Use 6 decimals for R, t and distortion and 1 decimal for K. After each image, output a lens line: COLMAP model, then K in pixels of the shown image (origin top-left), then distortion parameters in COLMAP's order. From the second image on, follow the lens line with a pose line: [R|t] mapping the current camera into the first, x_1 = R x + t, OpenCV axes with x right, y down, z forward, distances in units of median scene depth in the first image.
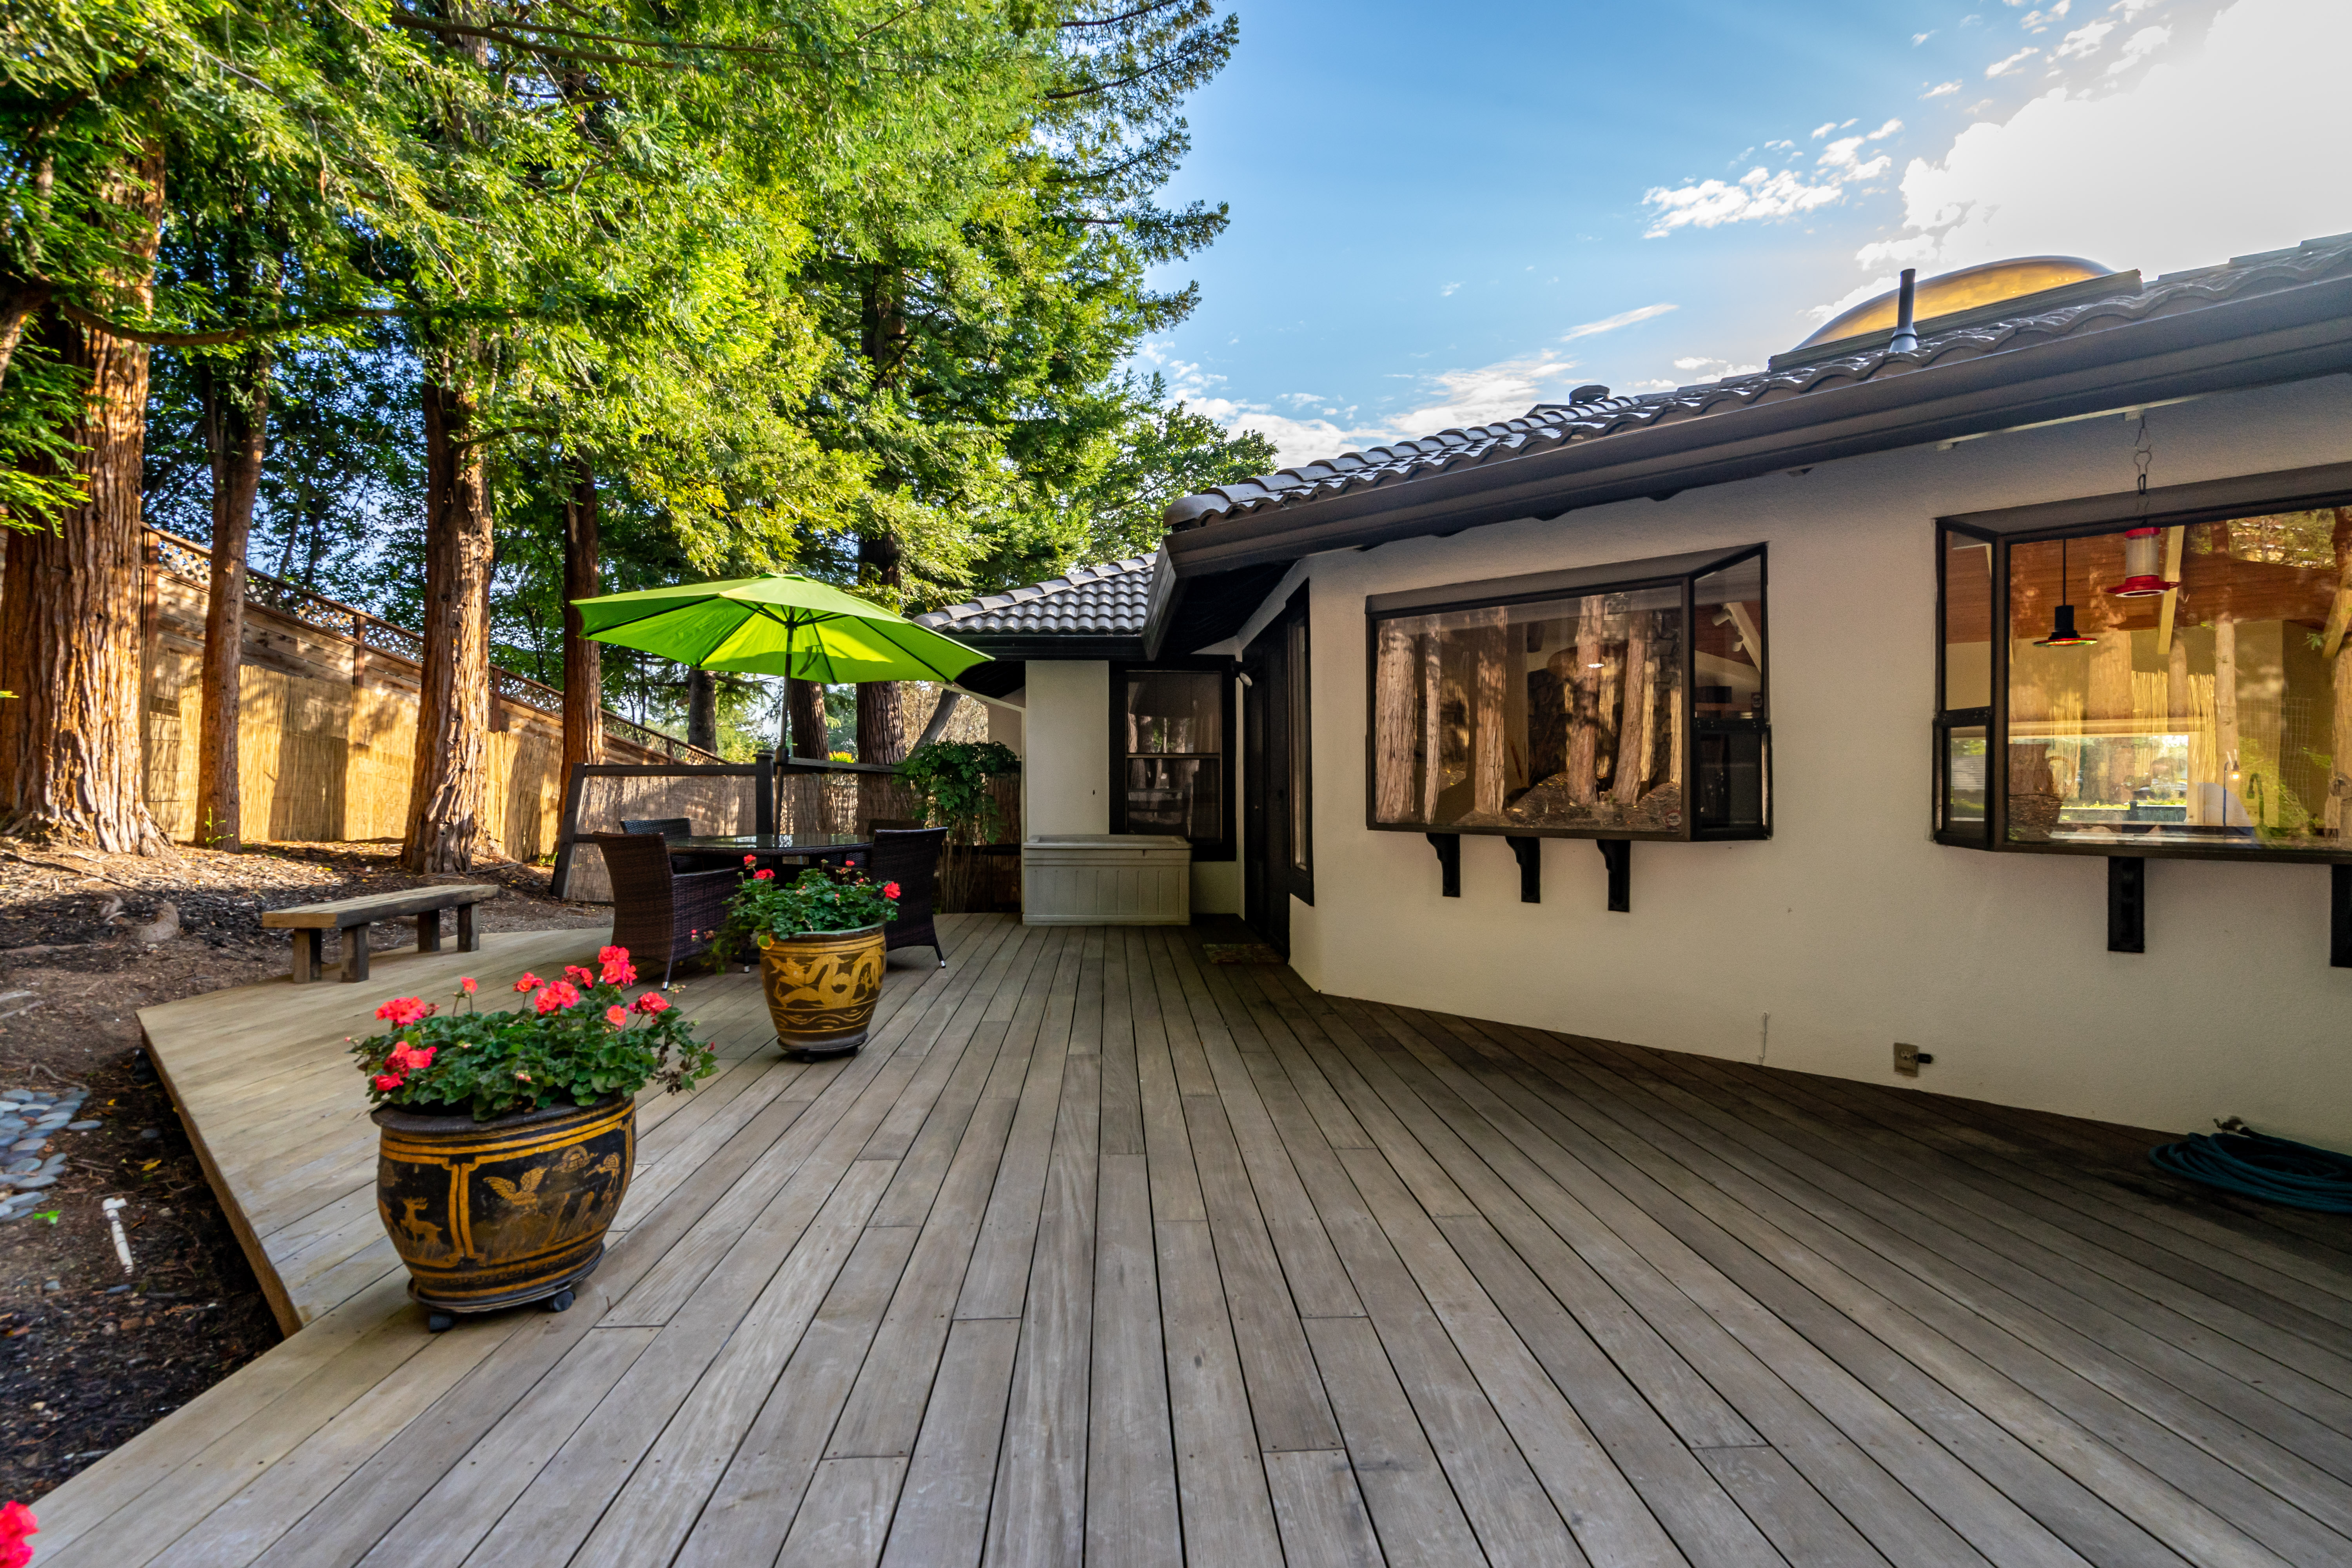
lens RADIAL K [[1058.3, 0, 1188.8], [0, 1058.3, 783.6], [0, 0, 1]] dist [0.001356, 0.000302]
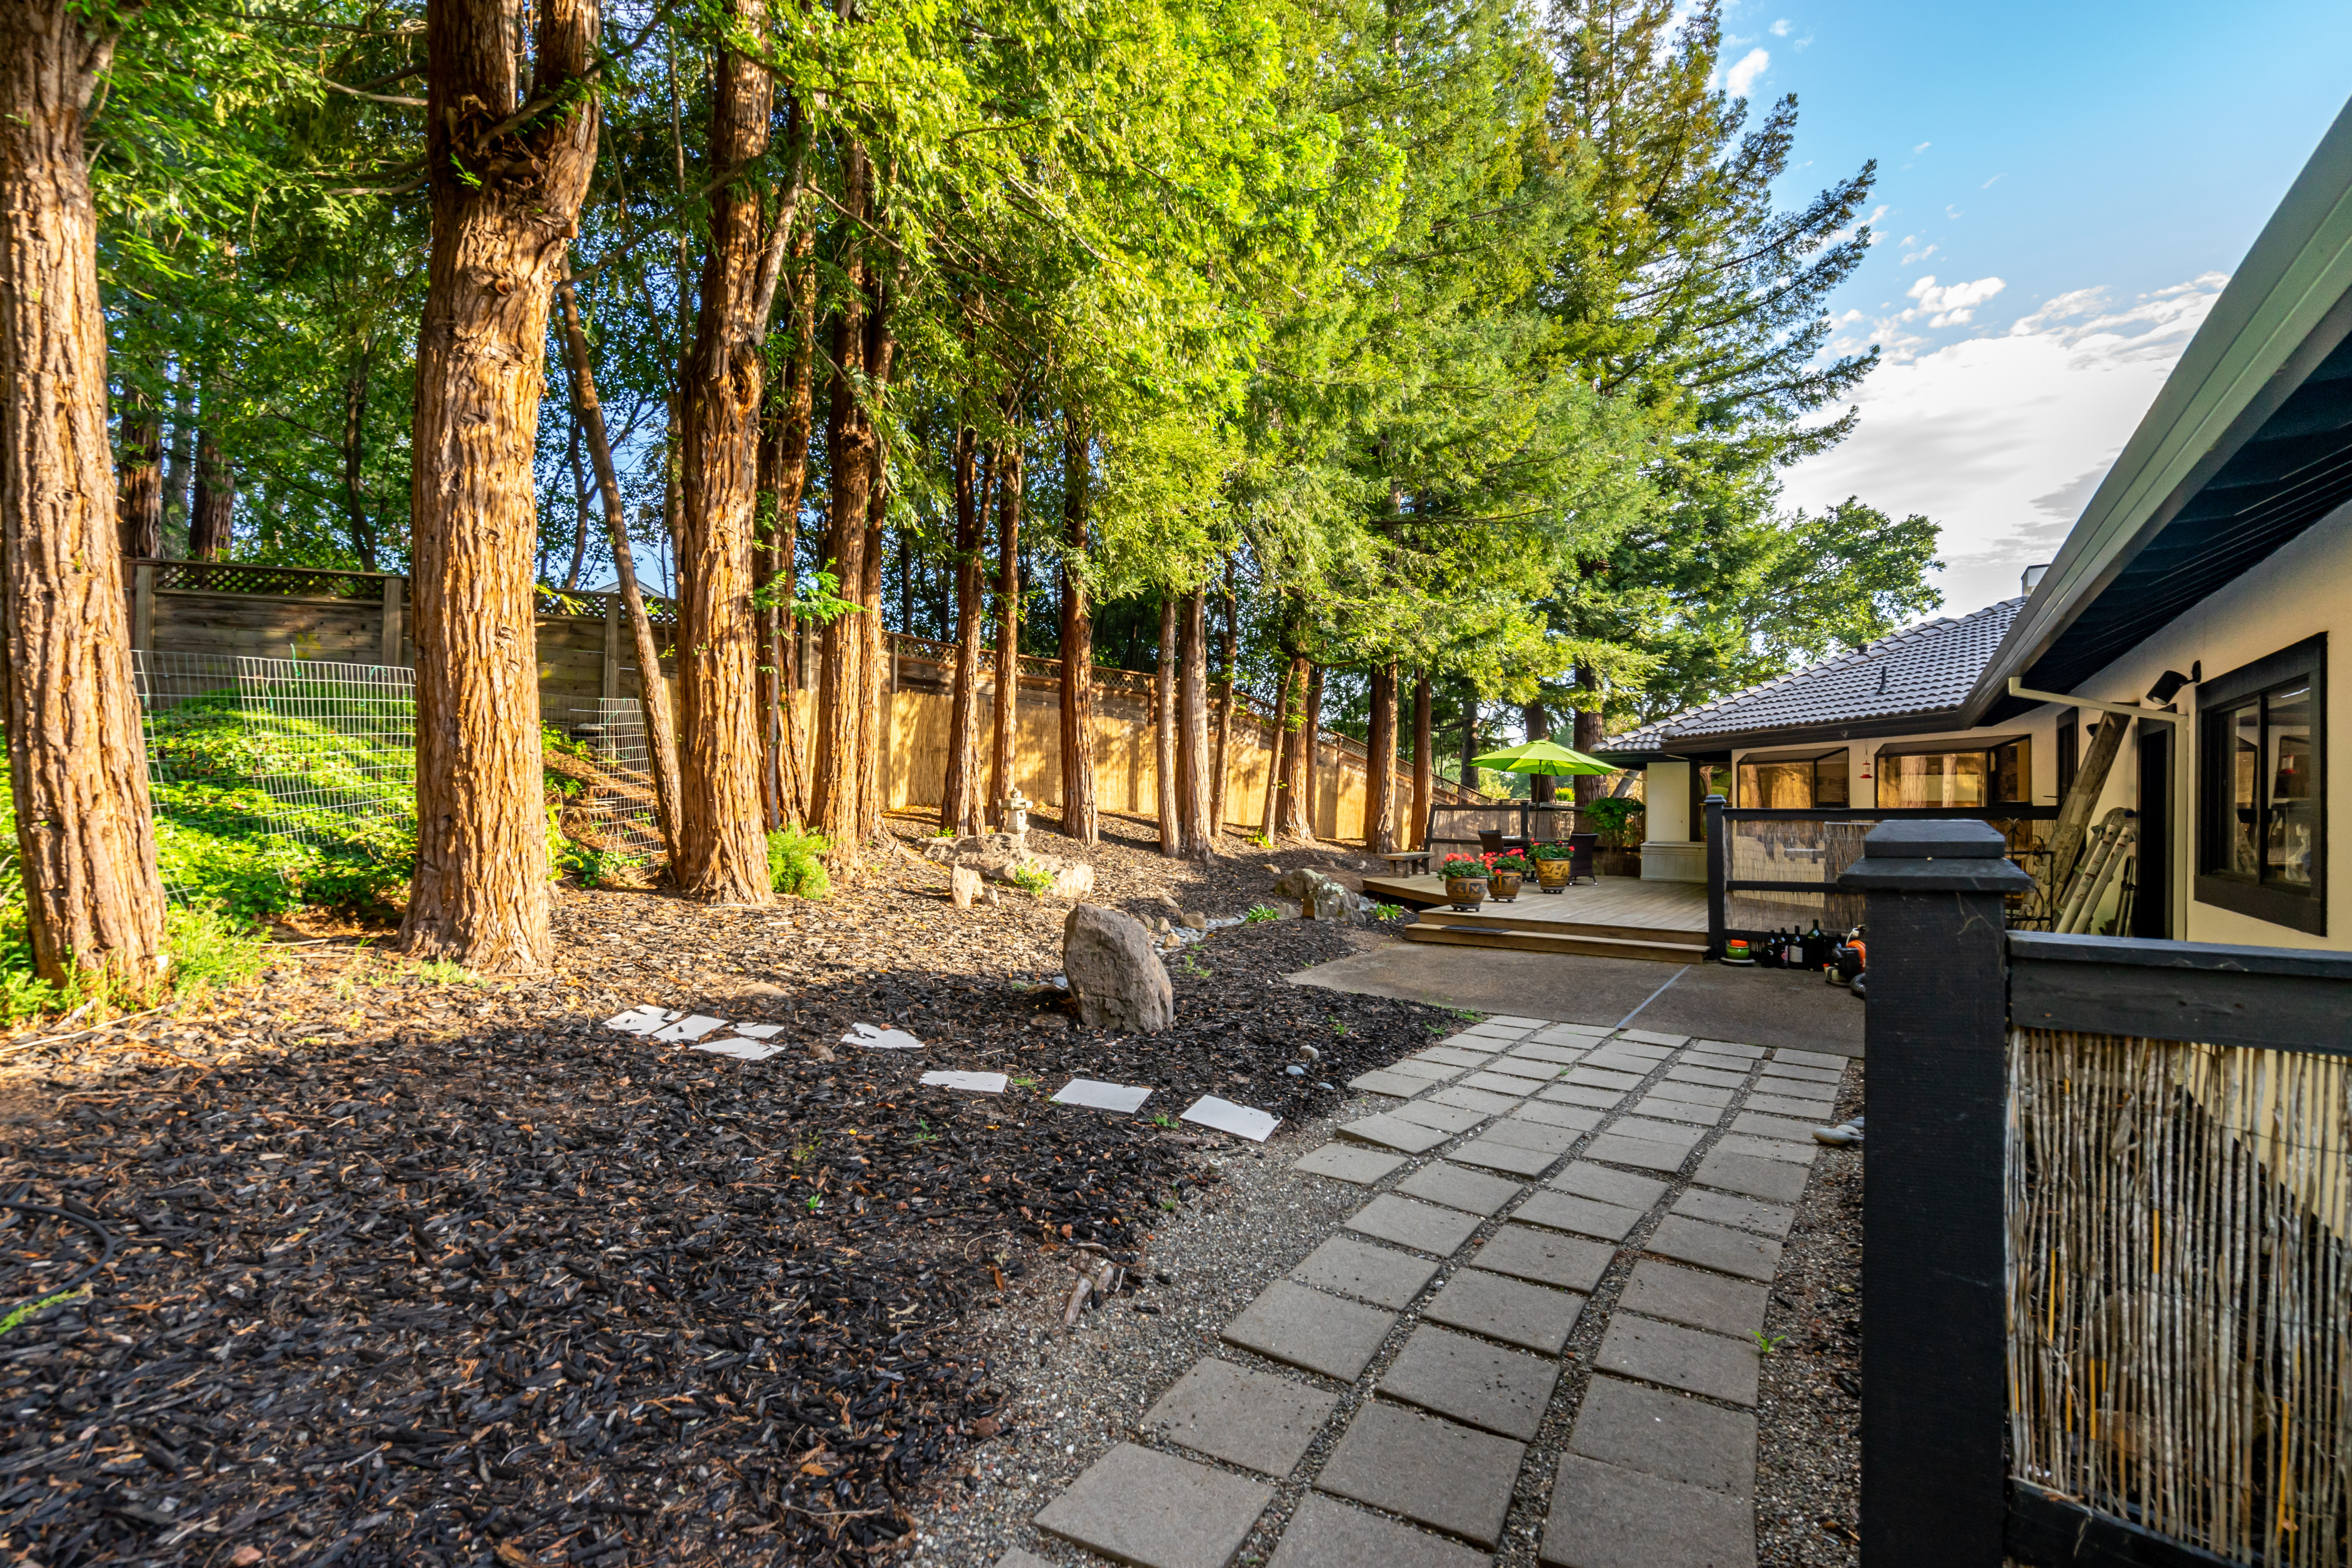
lens RADIAL K [[1058.3, 0, 1188.8], [0, 1058.3, 783.6], [0, 0, 1]] dist [0.001356, 0.000302]
pose [[0.788378, -0.009386, -0.615120, 0.176411], [-0.004727, 0.999762, -0.021313, -0.007291], [0.615174, 0.019710, 0.788145, -0.513905]]
